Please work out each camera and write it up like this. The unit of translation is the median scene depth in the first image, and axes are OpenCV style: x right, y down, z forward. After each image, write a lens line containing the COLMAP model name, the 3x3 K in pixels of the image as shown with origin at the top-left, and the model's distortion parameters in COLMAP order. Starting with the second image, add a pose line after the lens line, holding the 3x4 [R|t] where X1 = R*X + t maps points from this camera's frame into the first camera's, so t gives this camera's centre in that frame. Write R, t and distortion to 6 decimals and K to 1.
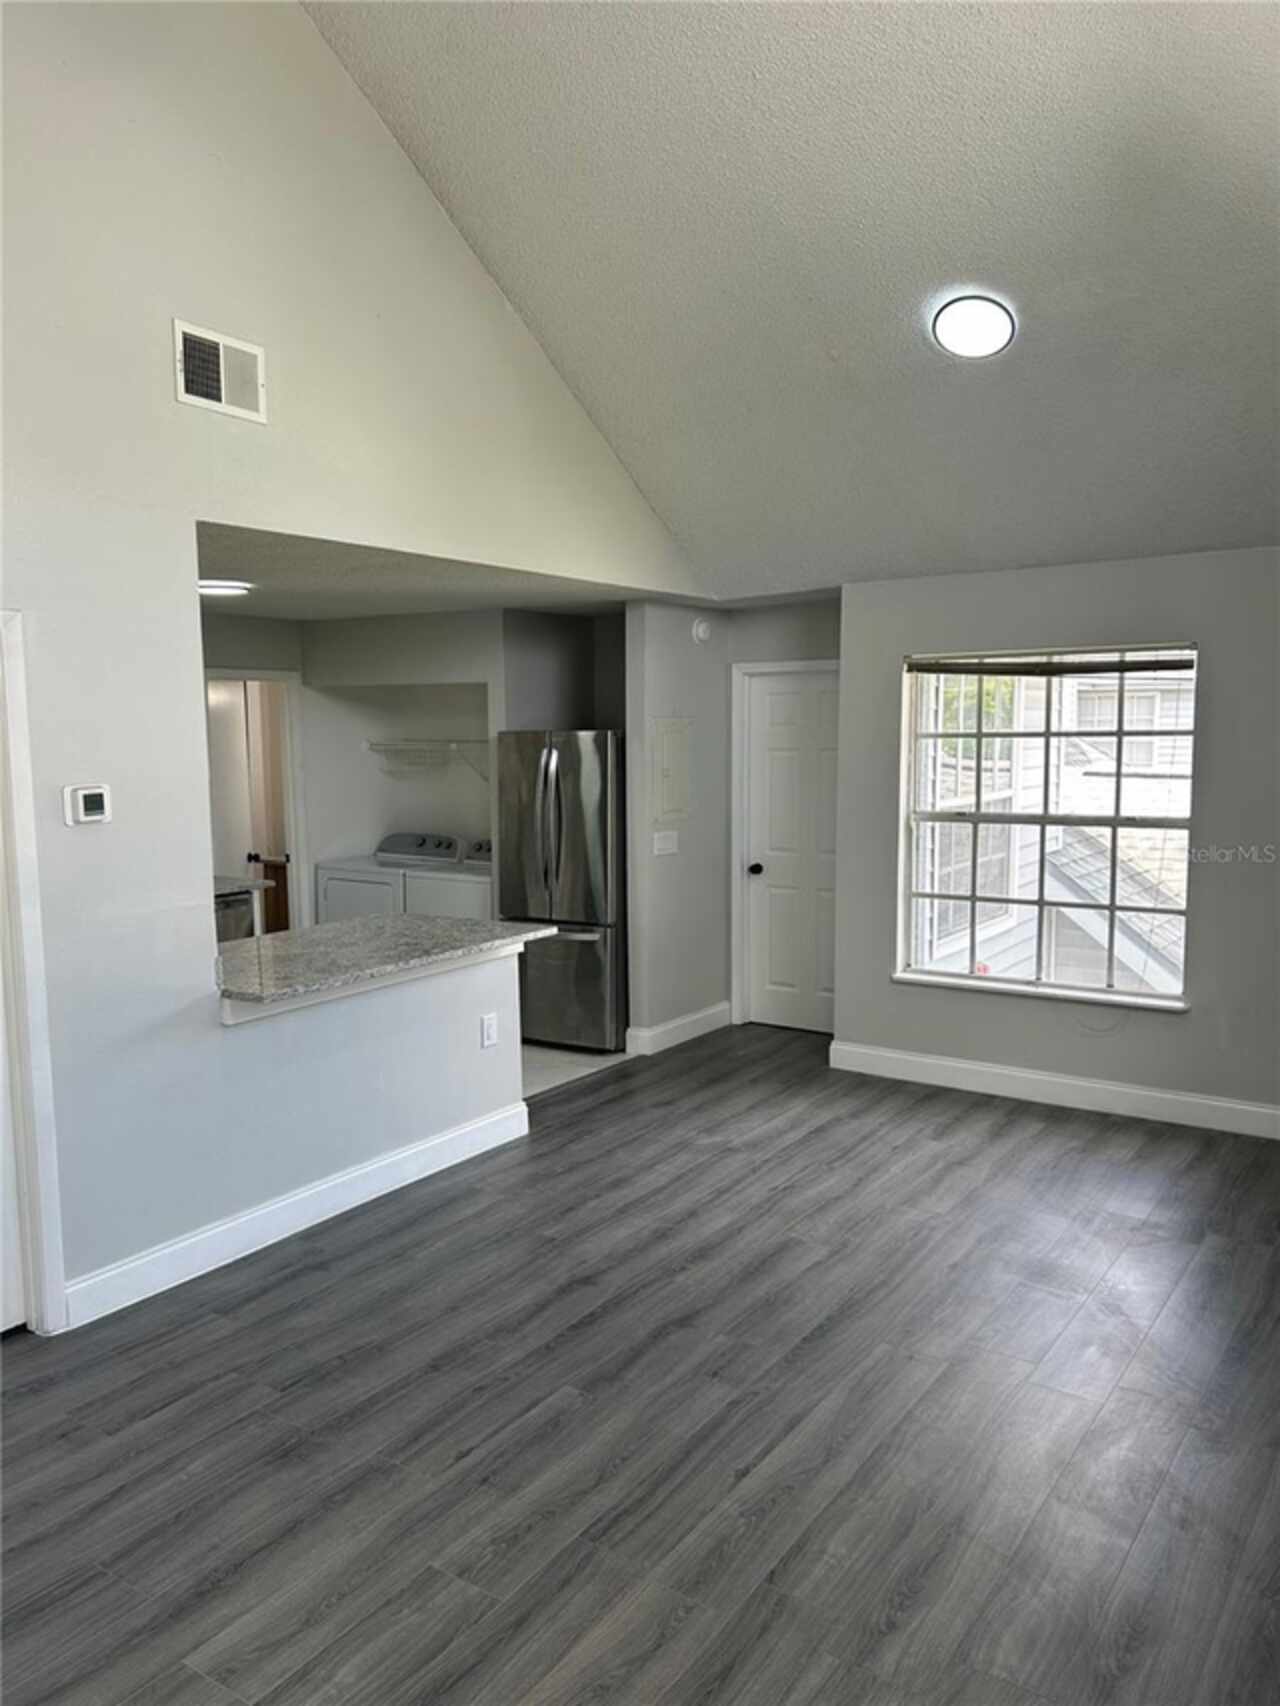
lens RADIAL K [[1277.6, 0, 640.0], [0, 1277.6, 853.0], [0, 0, 1]] dist [0.070240, -0.088336]
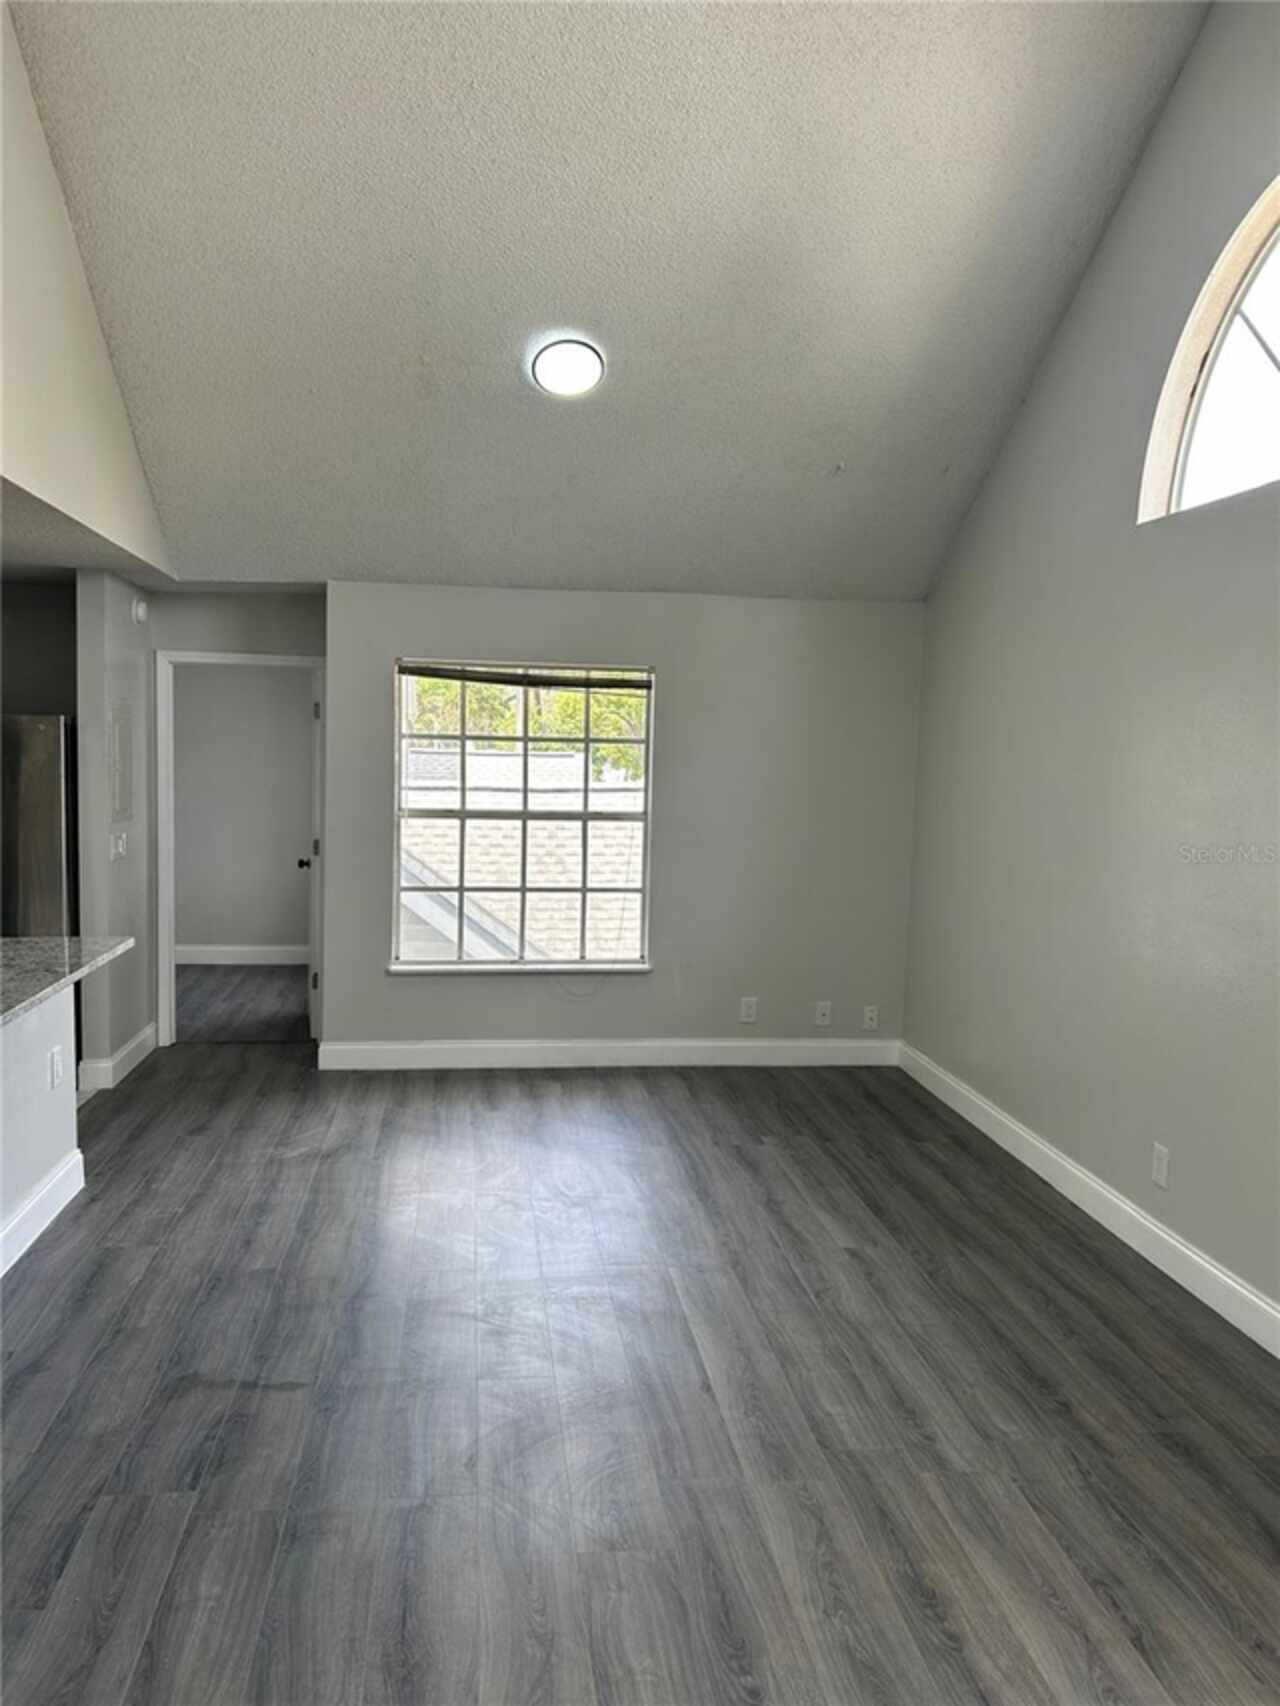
lens RADIAL K [[1277.6, 0, 640.0], [0, 1277.6, 853.0], [0, 0, 1]] dist [0.070240, -0.088336]
pose [[0.740543, -0.025157, 0.671538, -0.370812], [0.035843, 0.999355, -0.002089, 0.013601], [-0.671052, 0.025617, 0.740967, 0.113014]]
